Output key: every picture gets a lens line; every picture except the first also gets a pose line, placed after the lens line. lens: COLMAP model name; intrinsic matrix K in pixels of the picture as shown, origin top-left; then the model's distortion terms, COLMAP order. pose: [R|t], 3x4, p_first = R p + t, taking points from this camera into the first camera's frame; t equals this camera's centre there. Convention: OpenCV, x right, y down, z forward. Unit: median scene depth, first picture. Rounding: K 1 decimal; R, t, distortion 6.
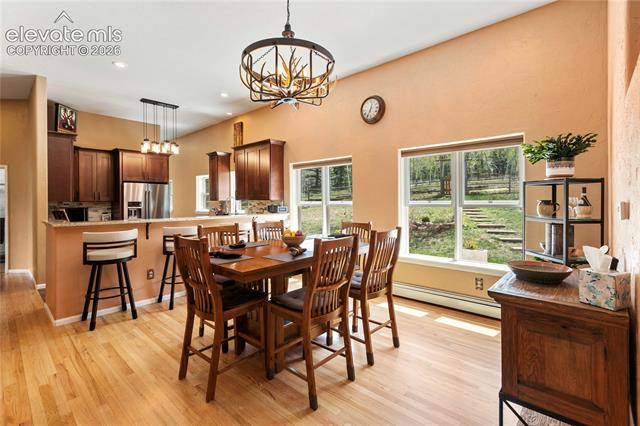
lens RADIAL K [[289.3, 0, 311.7], [0, 289.3, 204.2], [0, 0, 1]] dist [0.003676, 0.000340]
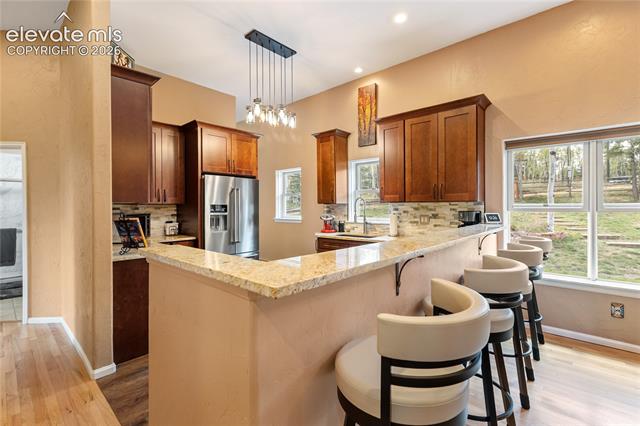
lens RADIAL K [[289.3, 0, 322.3], [0, 289.3, 209.1], [0, 0, 1]] dist [0.003676, 0.000340]
pose [[0.999966, 0.001319, -0.008194, -0.384920], [-0.001249, 0.999962, 0.008600, -0.004990], [0.008205, -0.008590, 0.999929, 0.362371]]
